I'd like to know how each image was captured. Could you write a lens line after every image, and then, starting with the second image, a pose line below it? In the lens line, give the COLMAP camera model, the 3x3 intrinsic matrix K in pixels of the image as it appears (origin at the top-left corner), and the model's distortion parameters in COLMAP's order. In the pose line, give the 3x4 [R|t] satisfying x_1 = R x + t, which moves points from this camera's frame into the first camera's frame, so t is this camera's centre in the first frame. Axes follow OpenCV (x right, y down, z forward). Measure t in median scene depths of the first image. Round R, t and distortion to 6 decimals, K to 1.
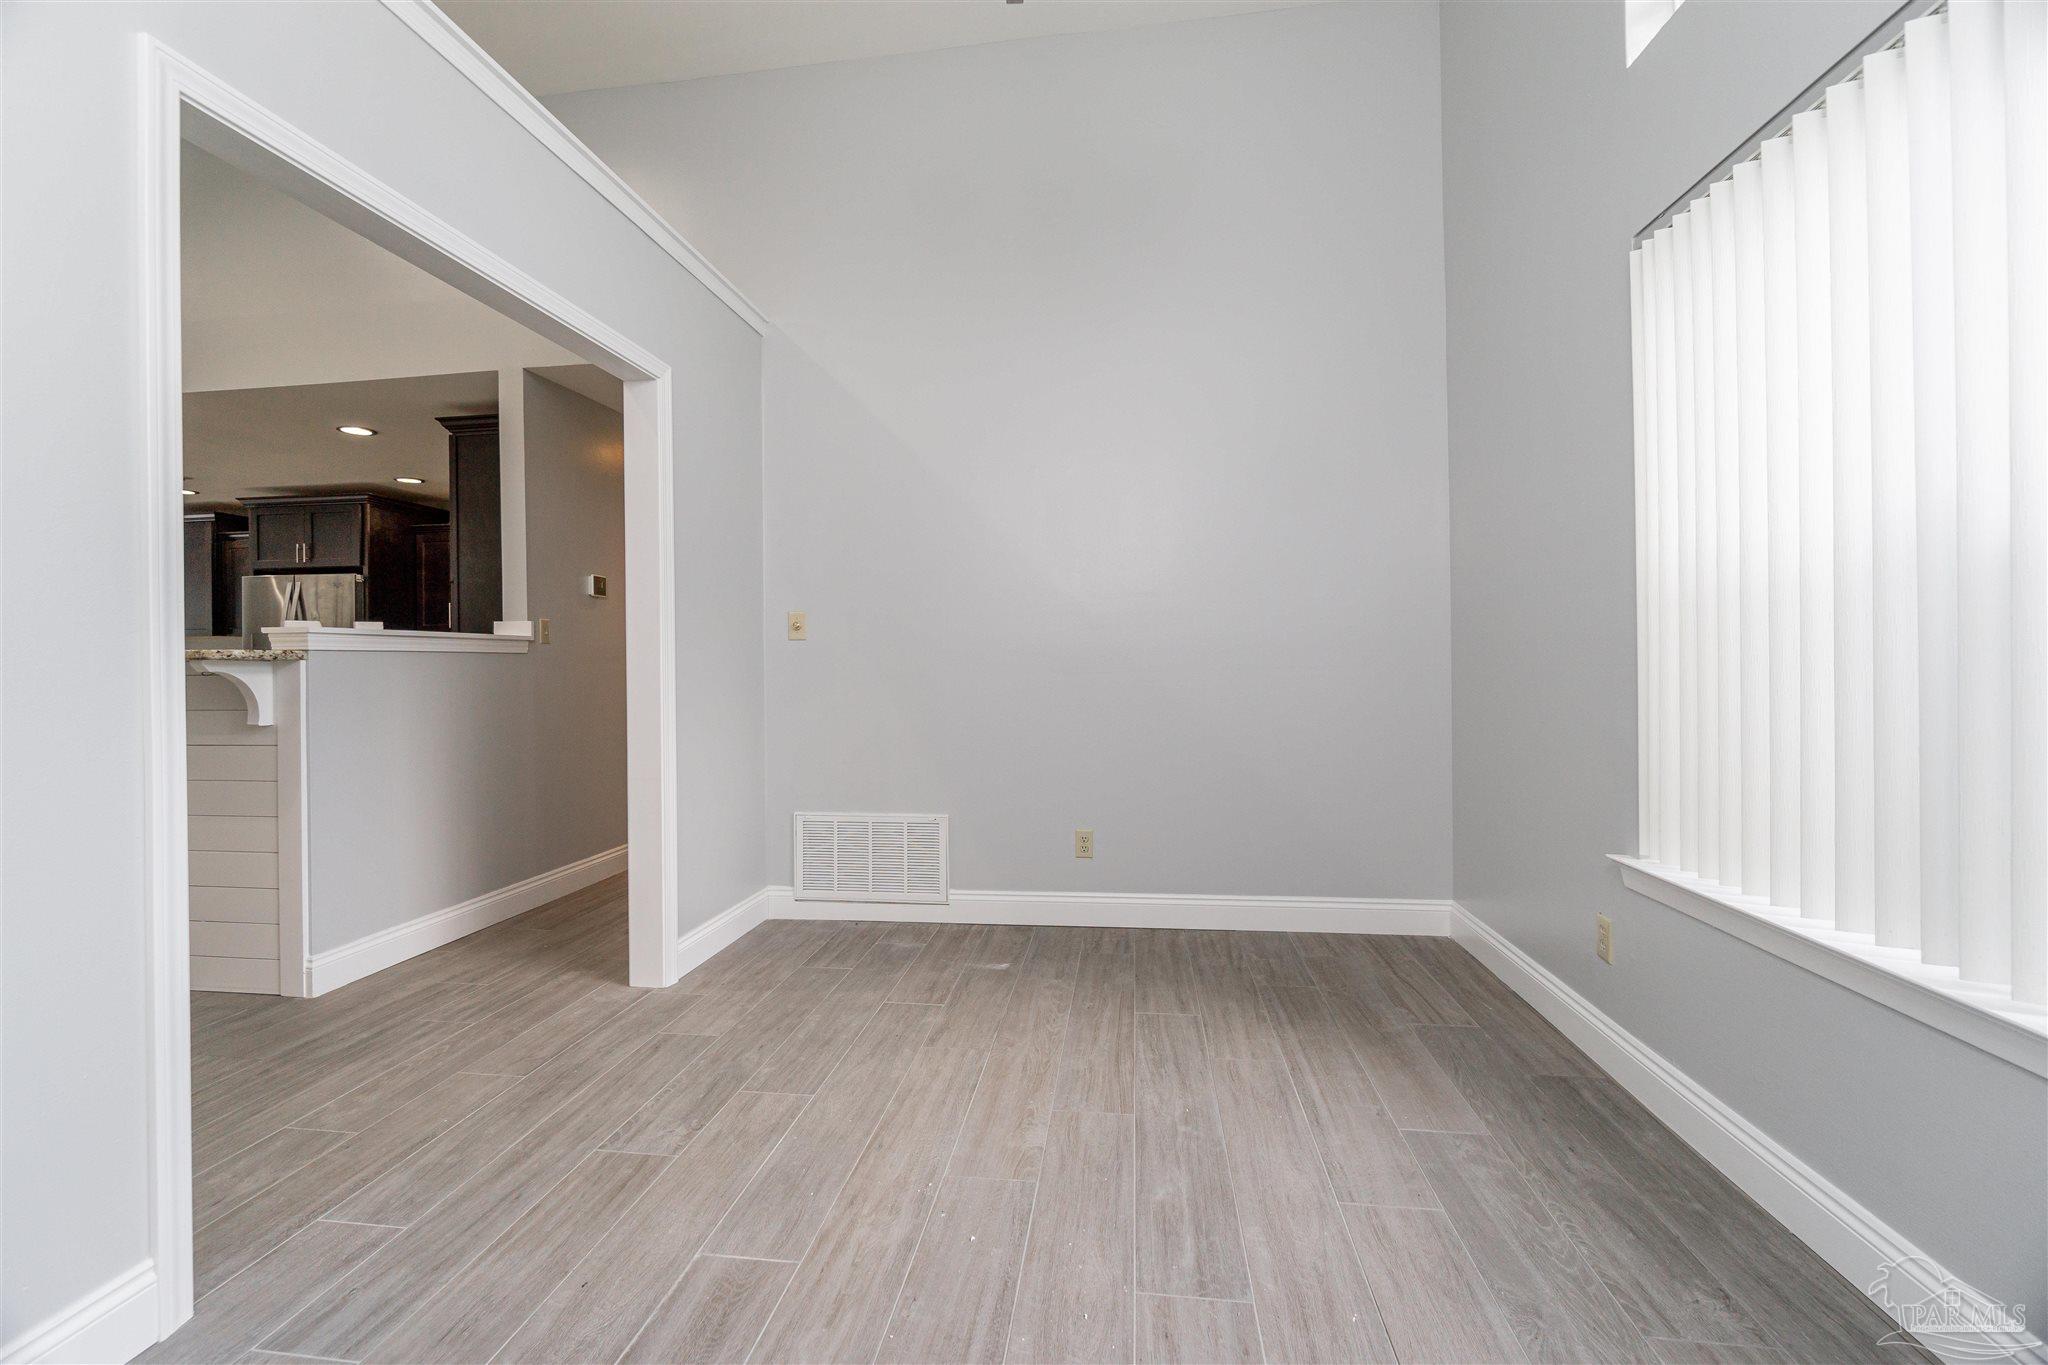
lens RADIAL K [[877.0, 0, 1025.5], [0, 877.0, 667.7], [0, 0, 1]] dist [-0.007826, 0.002082]
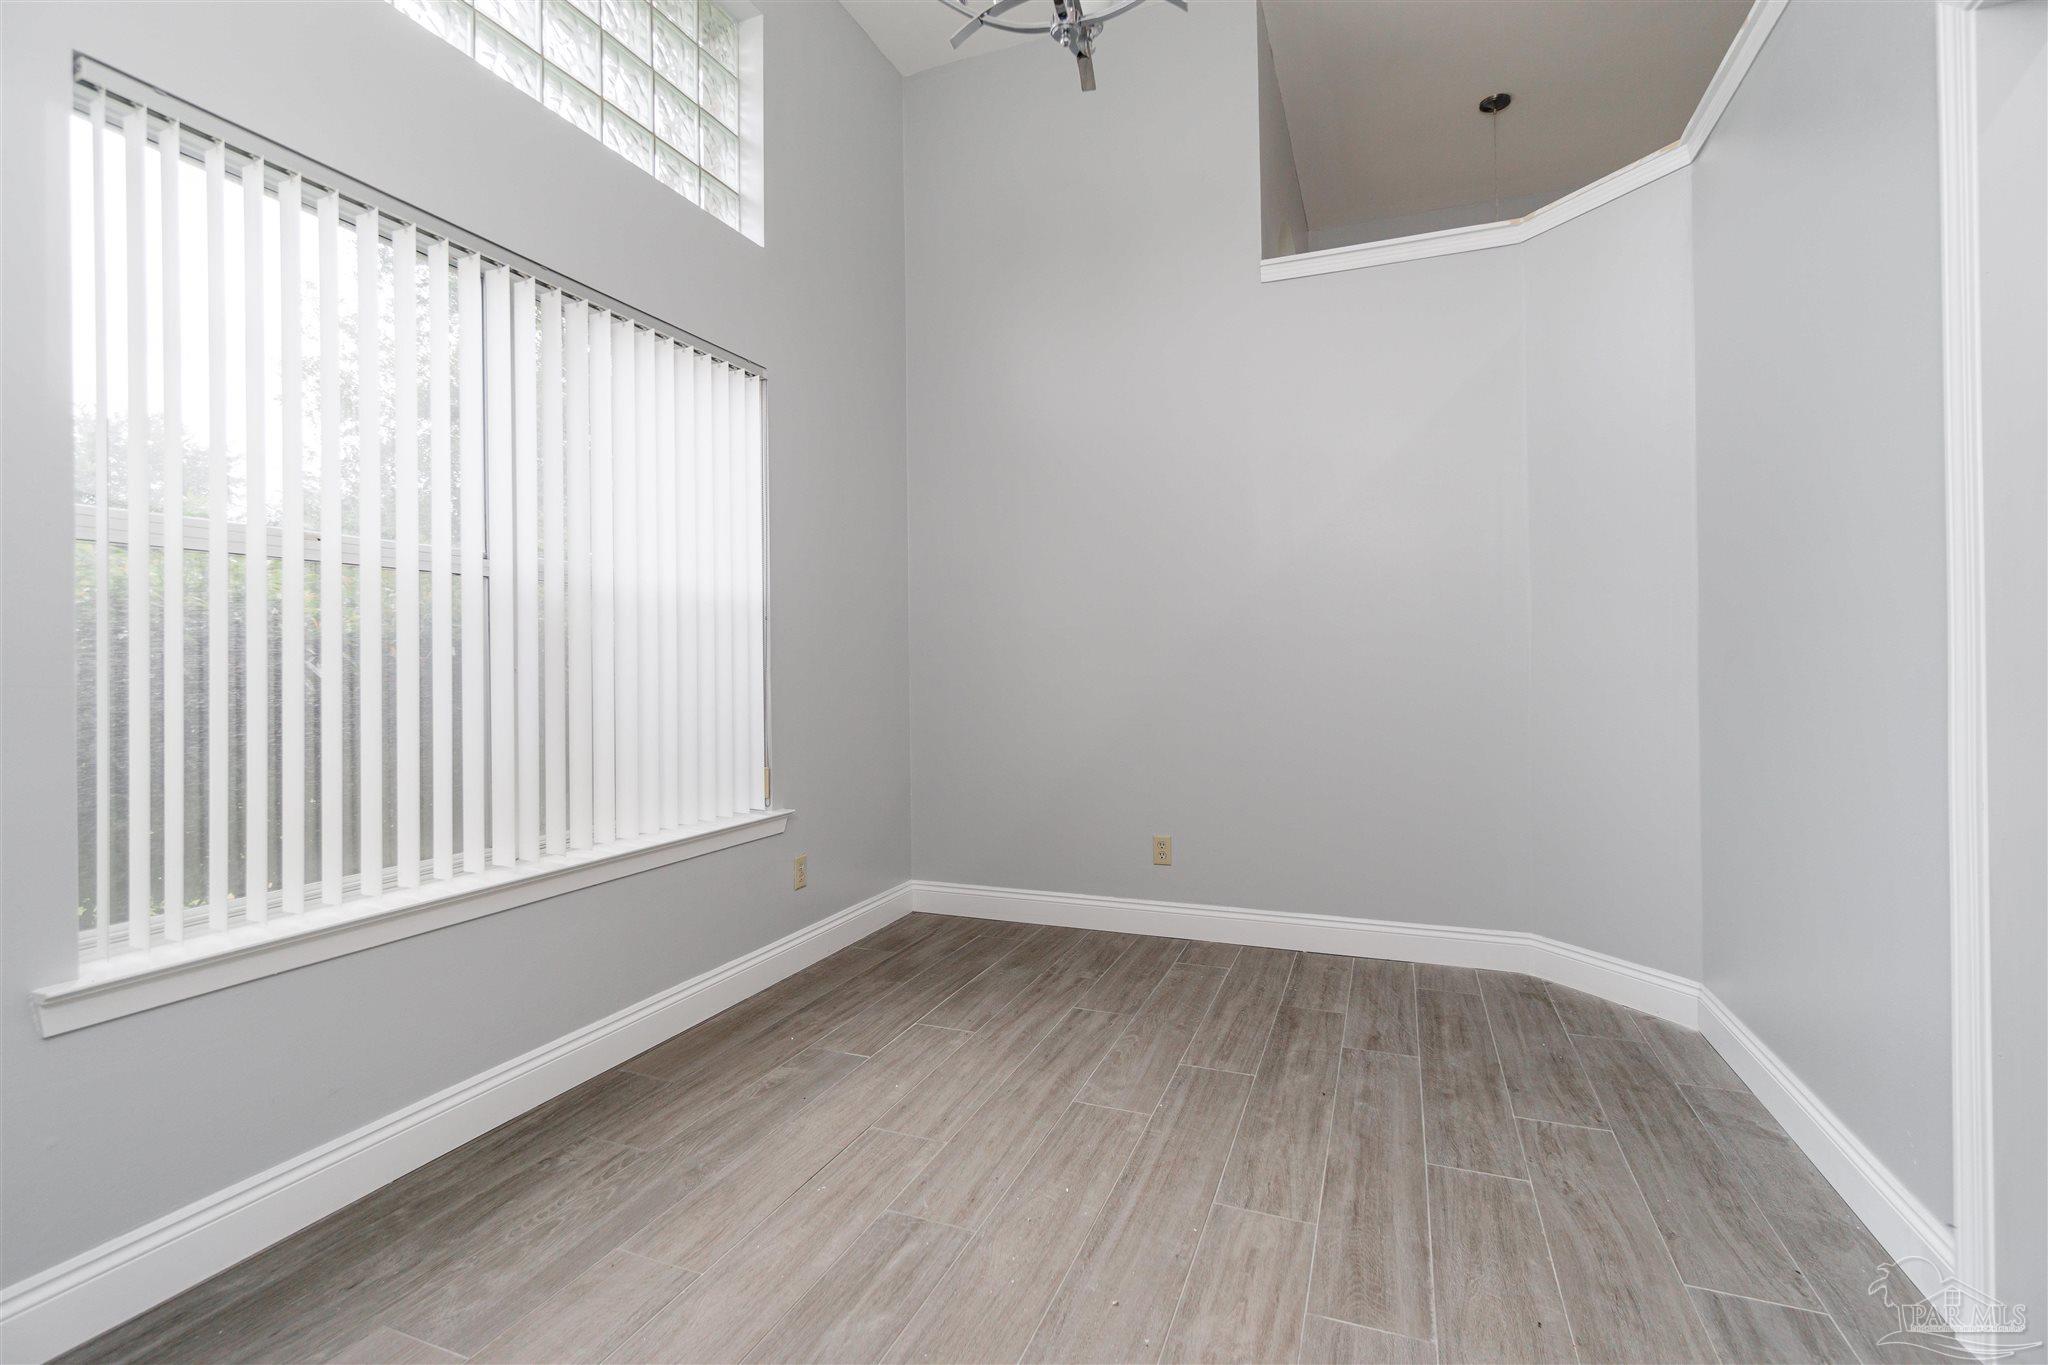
lens RADIAL K [[933.9, 0, 1025.0], [0, 933.9, 670.1], [0, 0, 1]] dist [-0.005608, 0.000210]
pose [[-0.968874, 0.018879, 0.246835, -0.232116], [0.021312, 0.999747, 0.007188, -0.002706], [-0.246637, 0.012225, -0.969031, 2.059305]]
